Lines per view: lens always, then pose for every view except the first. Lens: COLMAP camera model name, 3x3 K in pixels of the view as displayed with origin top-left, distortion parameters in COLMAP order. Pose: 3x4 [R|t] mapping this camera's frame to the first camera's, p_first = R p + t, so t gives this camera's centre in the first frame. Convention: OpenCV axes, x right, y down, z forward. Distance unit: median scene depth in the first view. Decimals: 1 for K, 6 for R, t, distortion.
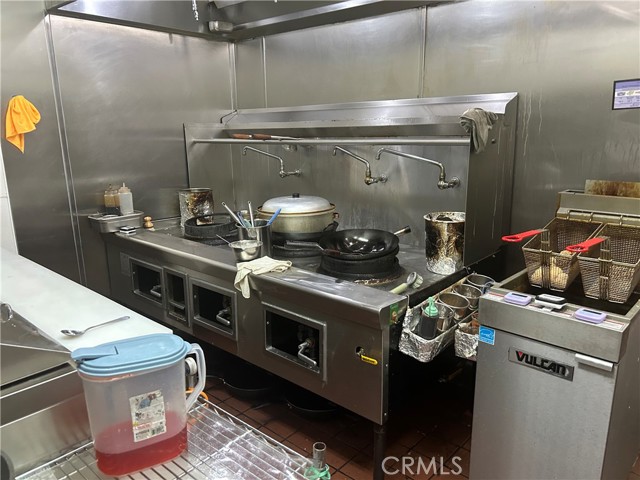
lens RADIAL K [[482.8, 0, 323.3], [0, 482.8, 237.7], [0, 0, 1]] dist [0.028846, -0.008331]
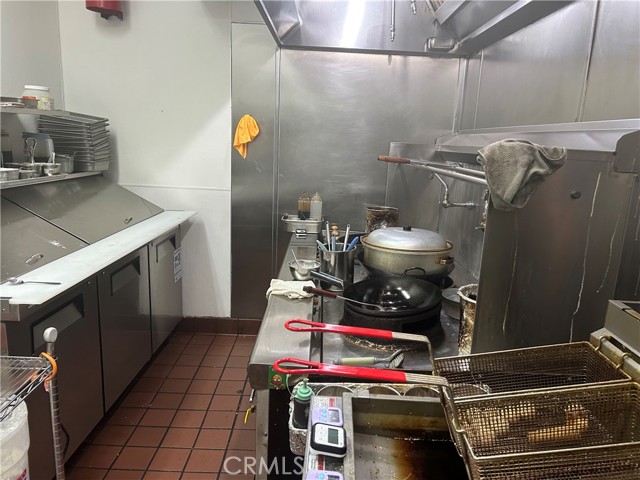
lens RADIAL K [[482.8, 0, 323.3], [0, 482.8, 237.7], [0, 0, 1]] dist [0.028846, -0.008331]
pose [[0.668057, 0.193843, -0.718419, 0.475907], [-0.217498, 0.974178, 0.060600, -0.091822], [0.711615, 0.115770, 0.692966, 0.283805]]
